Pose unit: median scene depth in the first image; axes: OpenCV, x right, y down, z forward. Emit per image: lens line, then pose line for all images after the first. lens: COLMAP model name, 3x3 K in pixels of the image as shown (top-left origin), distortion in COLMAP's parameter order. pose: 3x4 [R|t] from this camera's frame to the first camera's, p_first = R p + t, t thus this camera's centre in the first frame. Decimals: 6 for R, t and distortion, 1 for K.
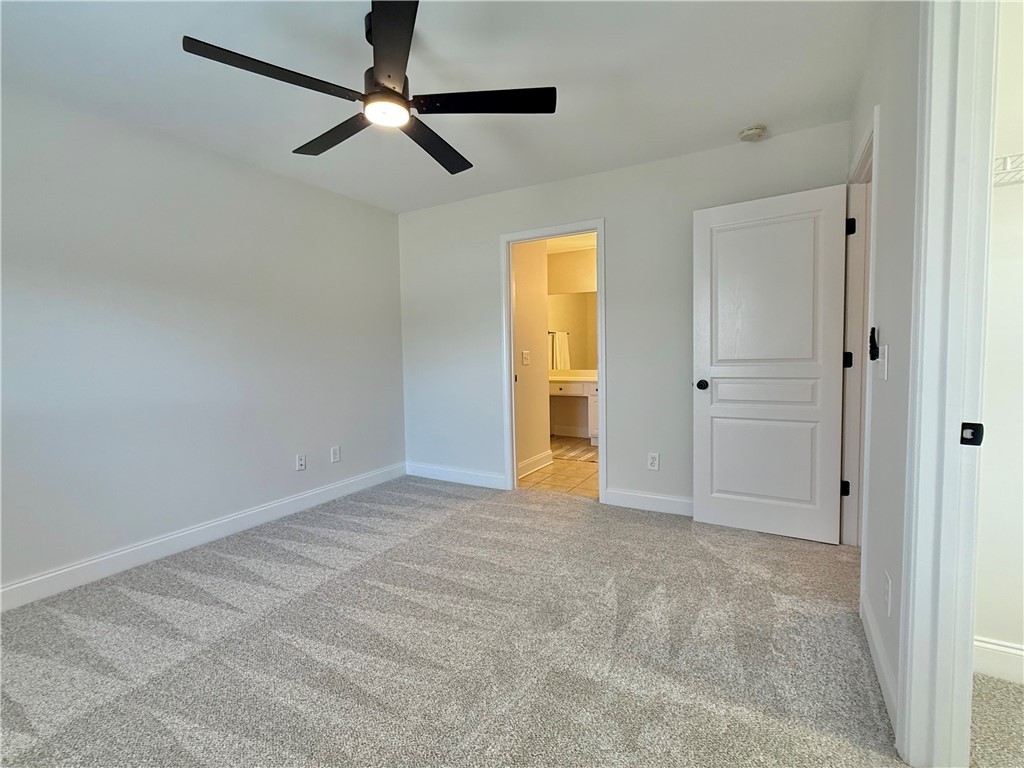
lens RADIAL K [[473.9, 0, 510.3], [0, 473.9, 372.1], [0, 0, 1]] dist [-0.000946, -0.000186]
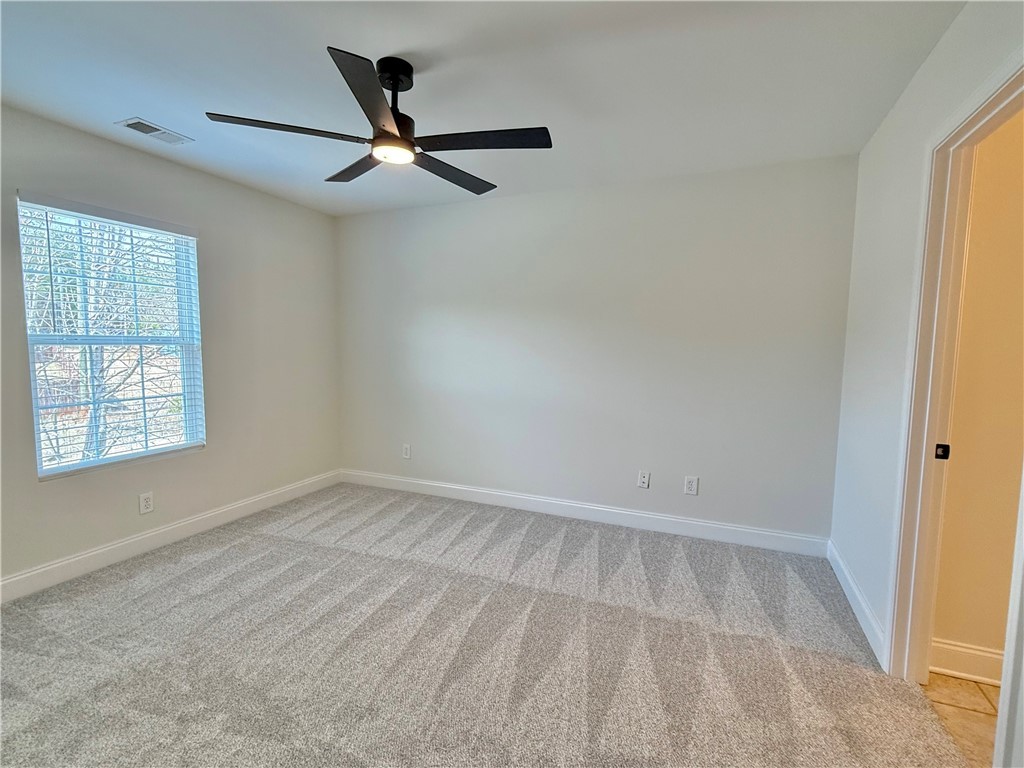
lens RADIAL K [[482.7, 0, 512.0], [0, 482.7, 384.0], [0, 0, 1]] dist [0.000265, 0.000319]
pose [[0.130431, 0.107615, -0.985600, 0.606852], [-0.067279, 0.992761, 0.099494, -0.102455], [0.989172, 0.053333, 0.136727, 0.803464]]
